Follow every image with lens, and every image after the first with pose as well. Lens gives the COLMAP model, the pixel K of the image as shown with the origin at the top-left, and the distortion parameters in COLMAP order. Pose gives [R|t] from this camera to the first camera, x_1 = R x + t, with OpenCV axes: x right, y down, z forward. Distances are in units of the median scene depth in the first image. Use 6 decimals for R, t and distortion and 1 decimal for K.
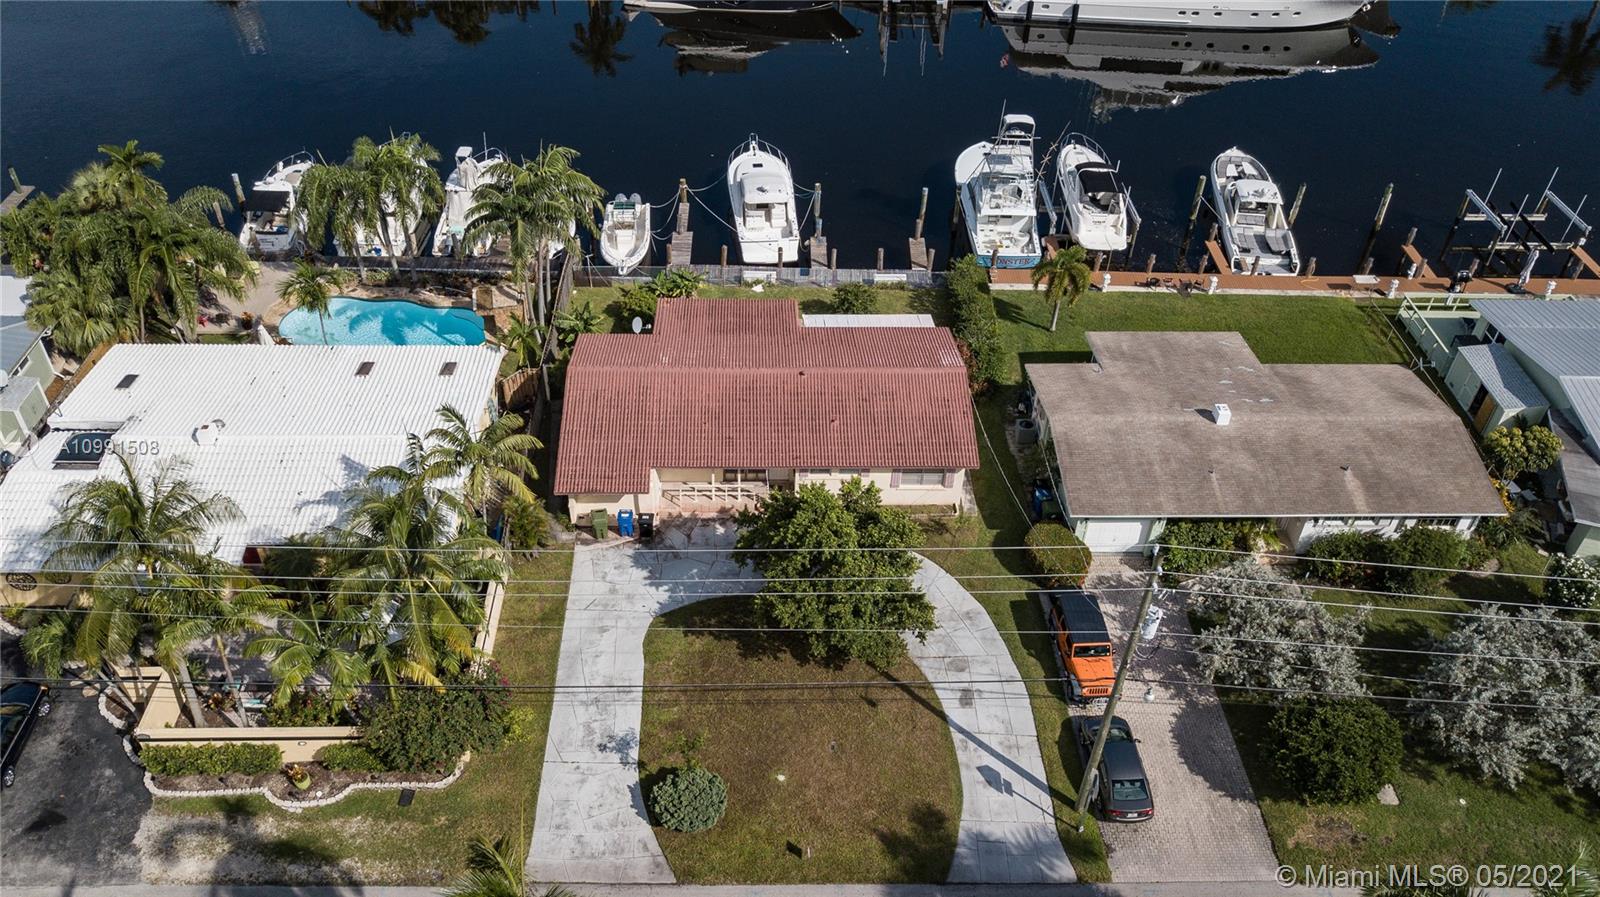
lens RADIAL K [[1232.8, 0, 787.1], [0, 1232.8, 444.3], [0, 0, 1]] dist [-0.004876, 0.004340]
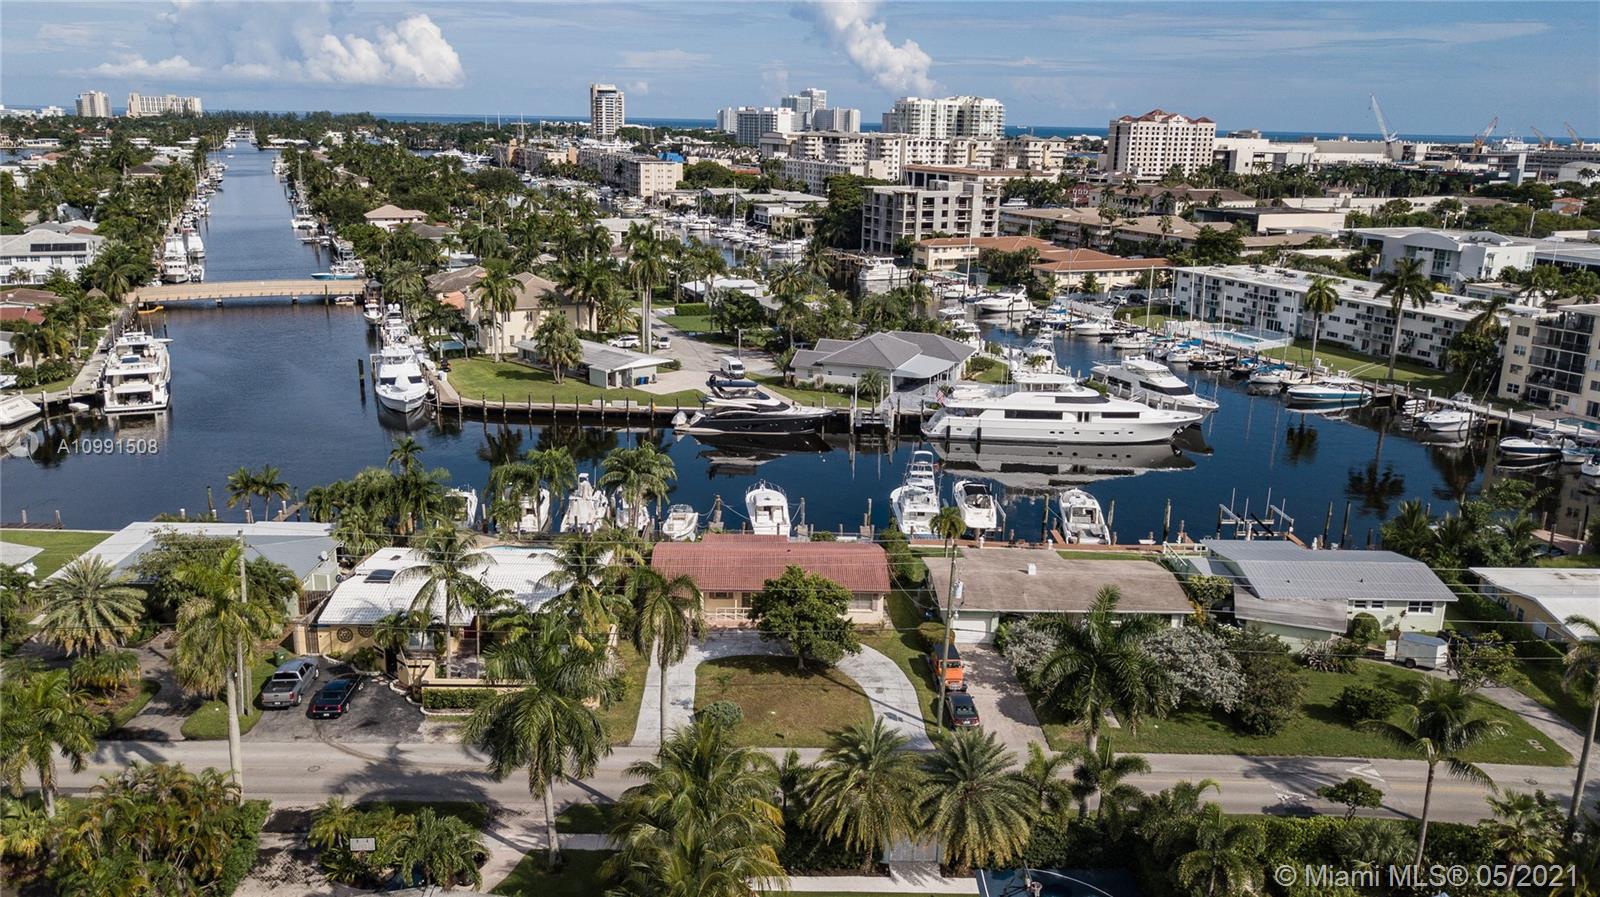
lens RADIAL K [[1232.8, 0, 802.8], [0, 1232.8, 443.6], [0, 0, 1]] dist [-0.004876, 0.004340]
pose [[0.999972, -0.005818, 0.004642, 0.019994], [0.007238, 0.905549, -0.424179, 0.424753], [-0.001735, 0.424201, 0.905566, -0.495645]]
